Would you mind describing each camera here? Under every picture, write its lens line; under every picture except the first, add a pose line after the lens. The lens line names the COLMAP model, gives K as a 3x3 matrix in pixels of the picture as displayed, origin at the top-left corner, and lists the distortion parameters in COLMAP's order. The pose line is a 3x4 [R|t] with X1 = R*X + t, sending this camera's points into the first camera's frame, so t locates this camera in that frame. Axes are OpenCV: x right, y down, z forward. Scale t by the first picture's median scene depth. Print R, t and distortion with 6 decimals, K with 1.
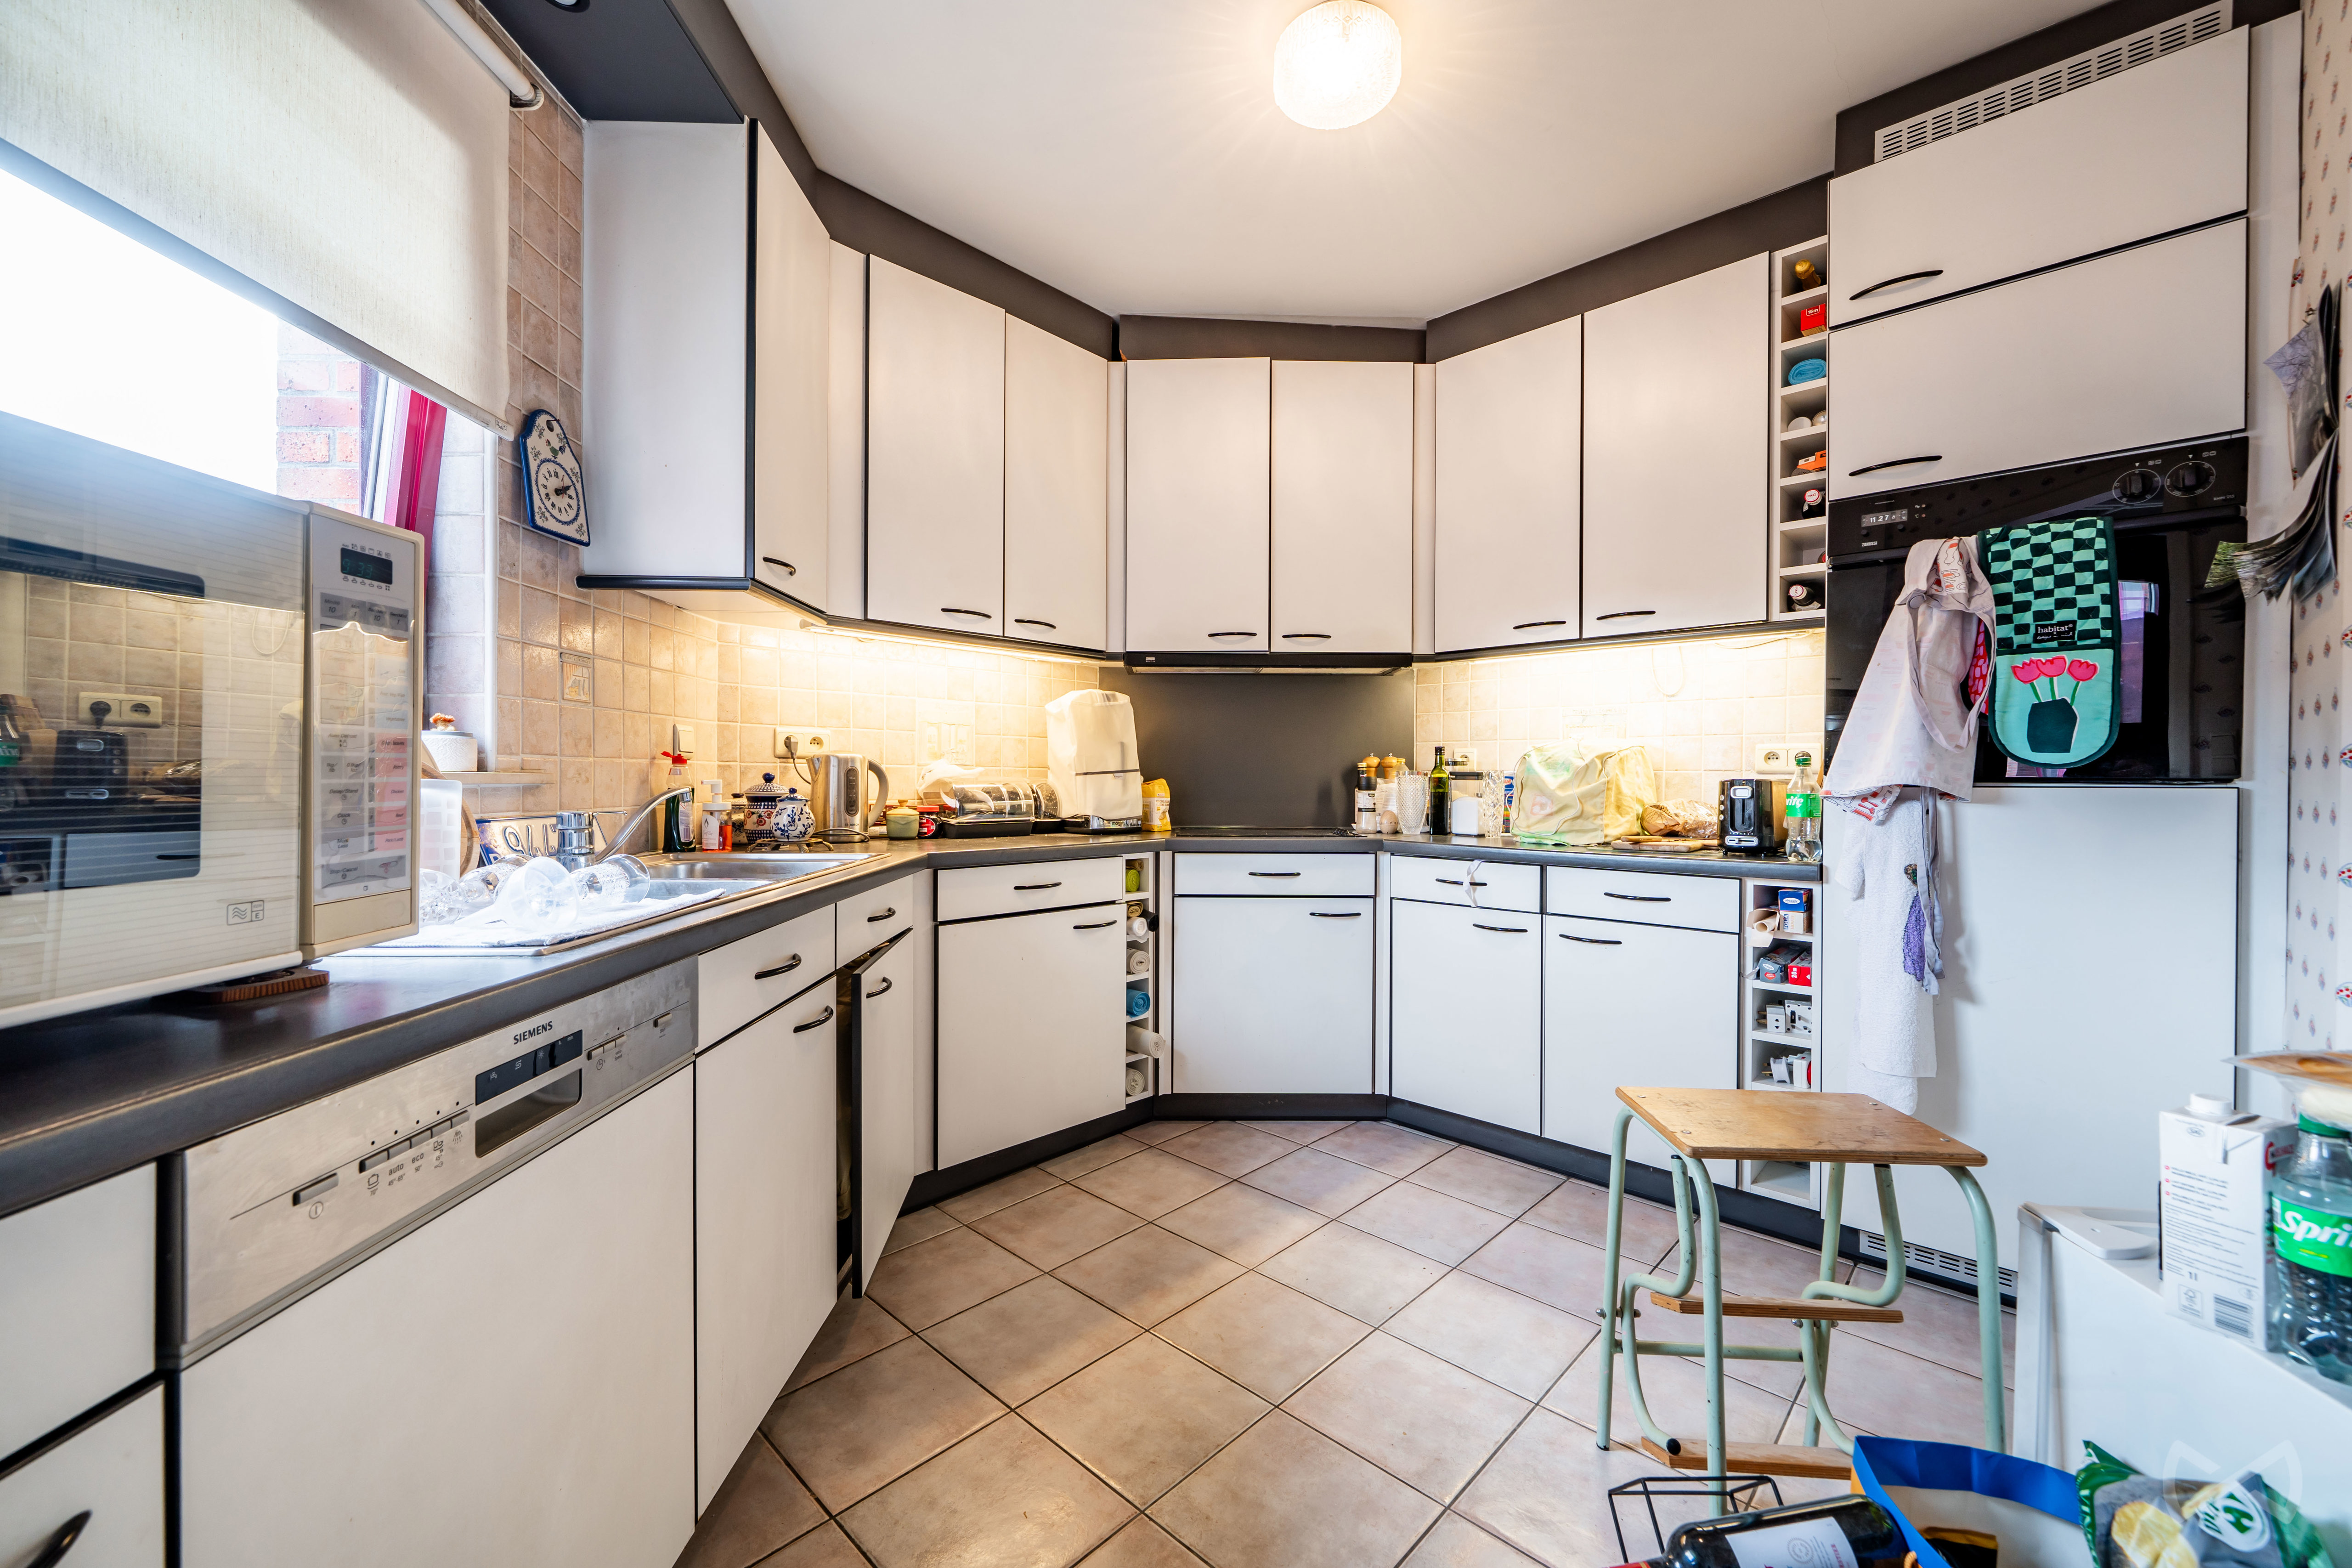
lens RADIAL K [[937.9, 0, 1176.0], [0, 937.9, 784.0], [0, 0, 1]] dist [-0.000495, -0.000044]
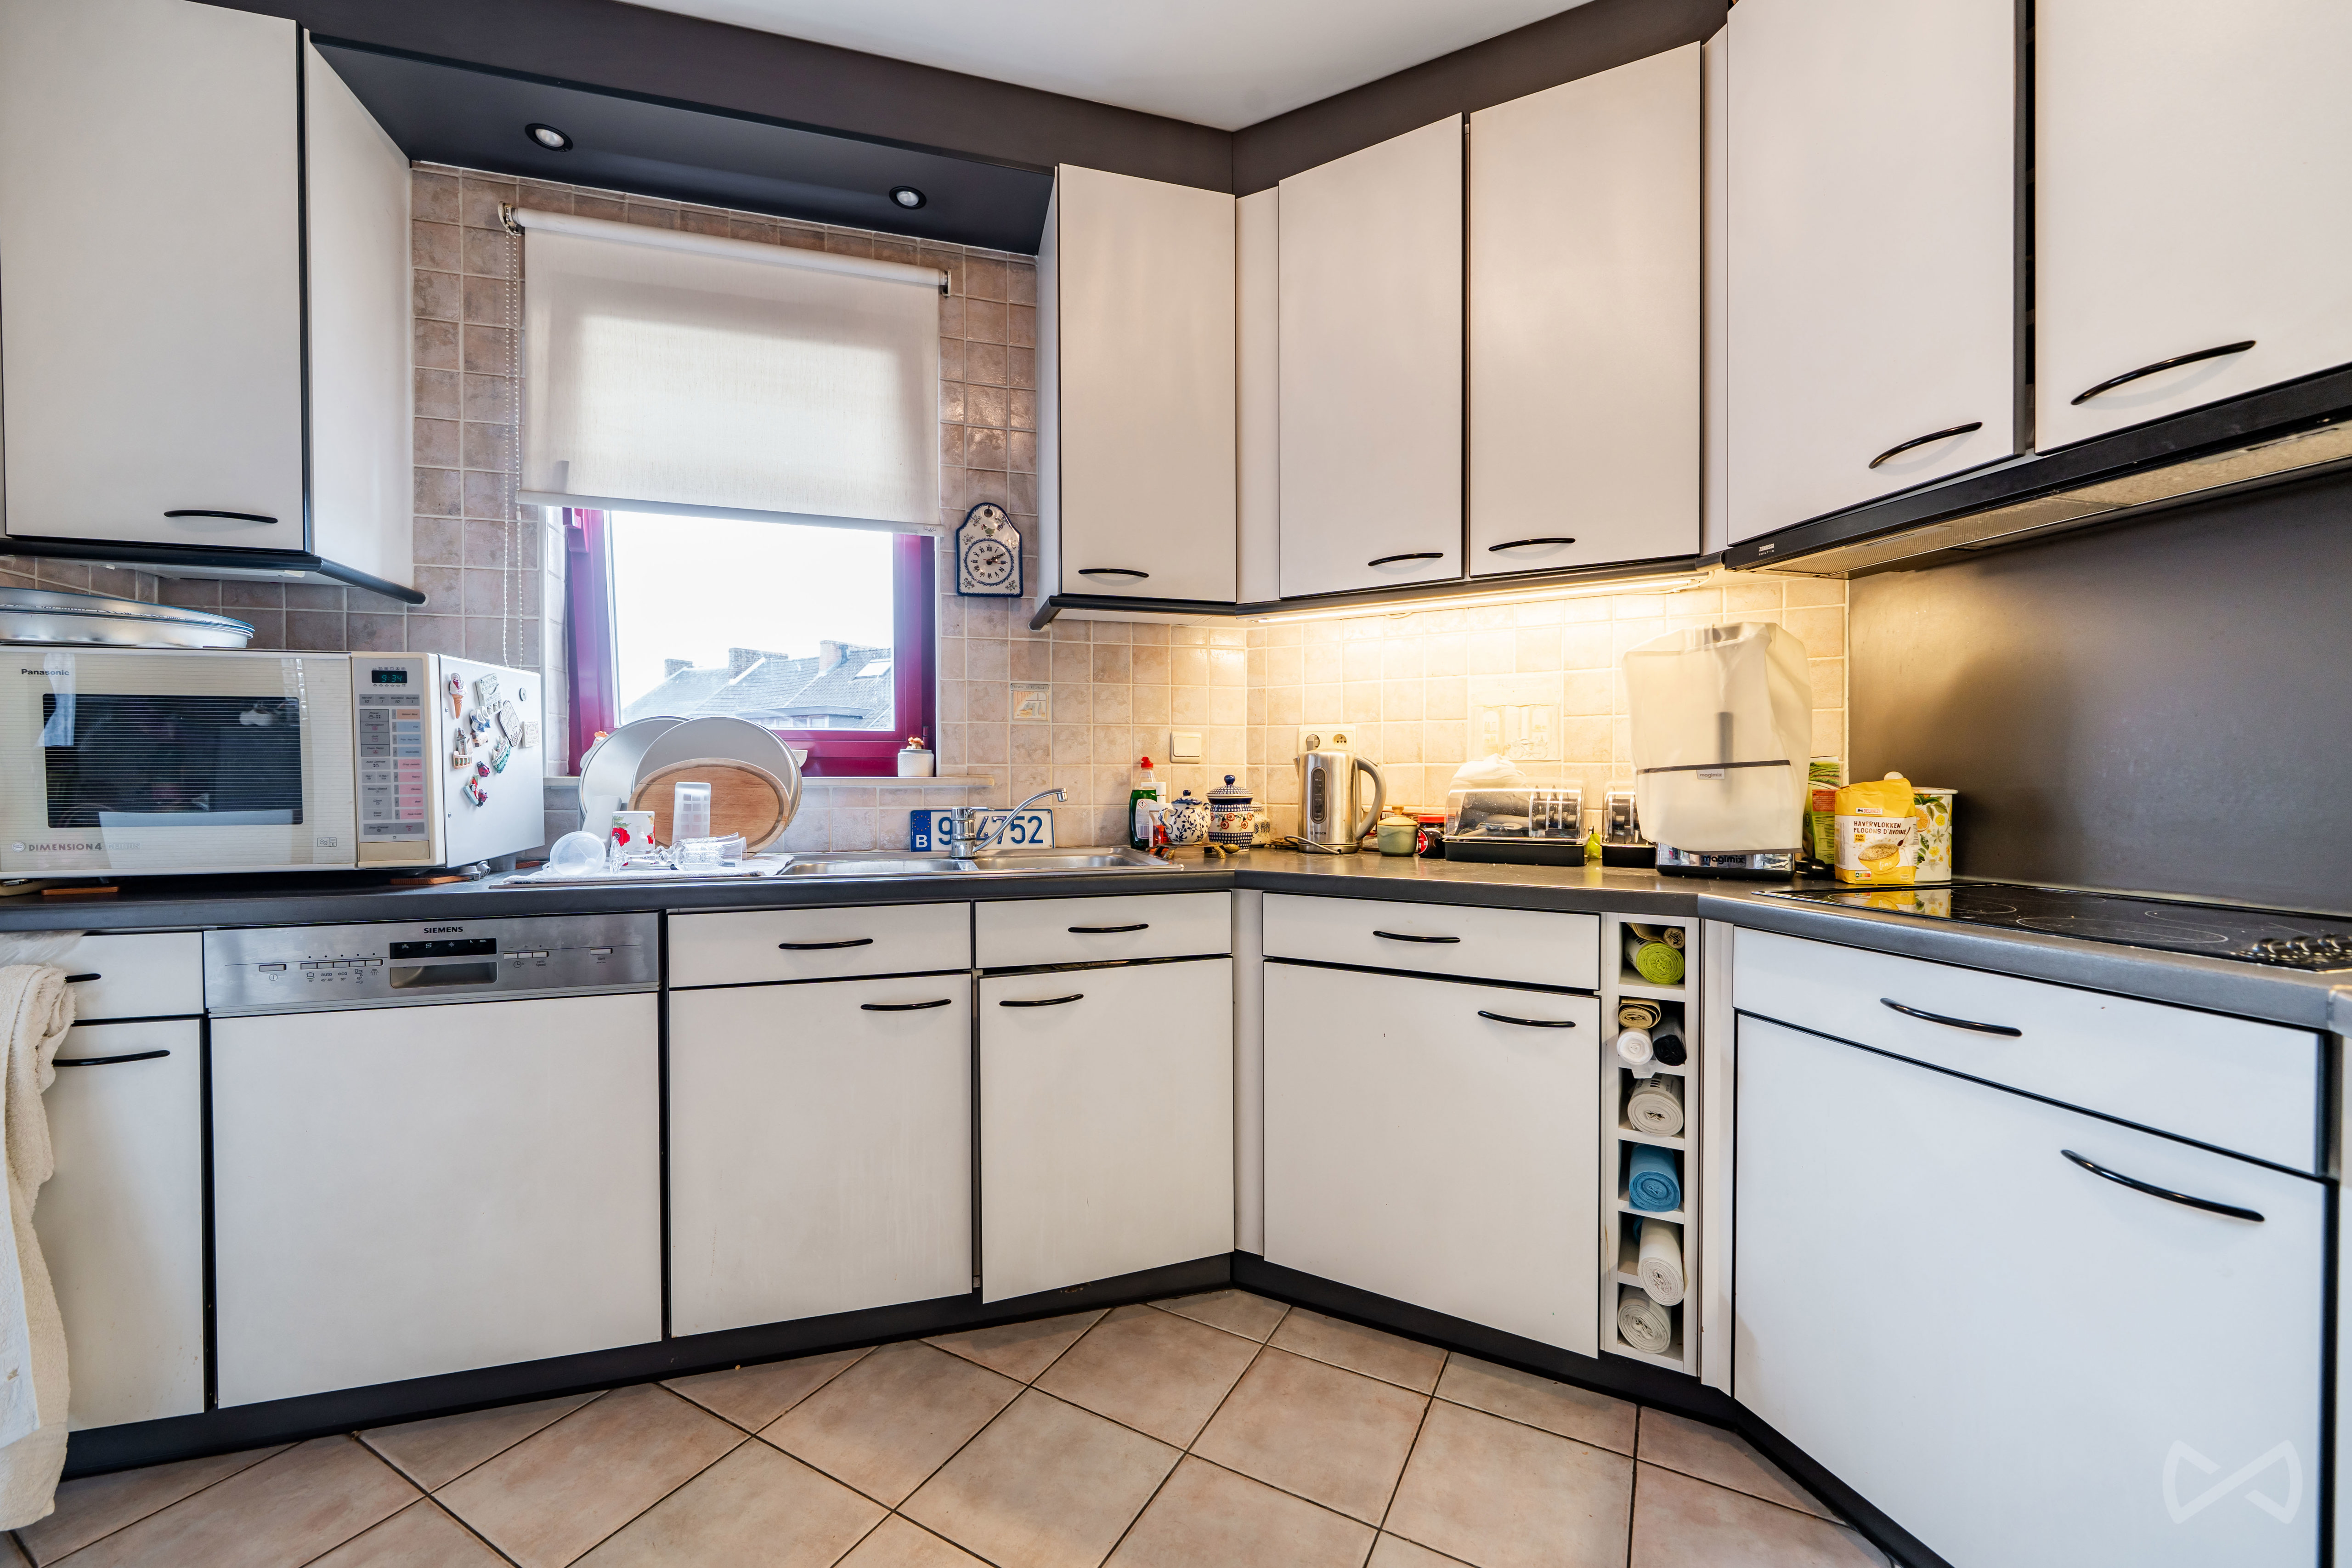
lens RADIAL K [[900.9, 0, 1181.8], [0, 900.9, 787.4], [0, 0, 1]] dist [-0.003438, -0.000829]
pose [[0.254764, 0.005580, -0.966987, 0.583452], [-0.003106, 0.999983, 0.004953, -0.004170], [0.966998, 0.001741, 0.254777, 0.879906]]
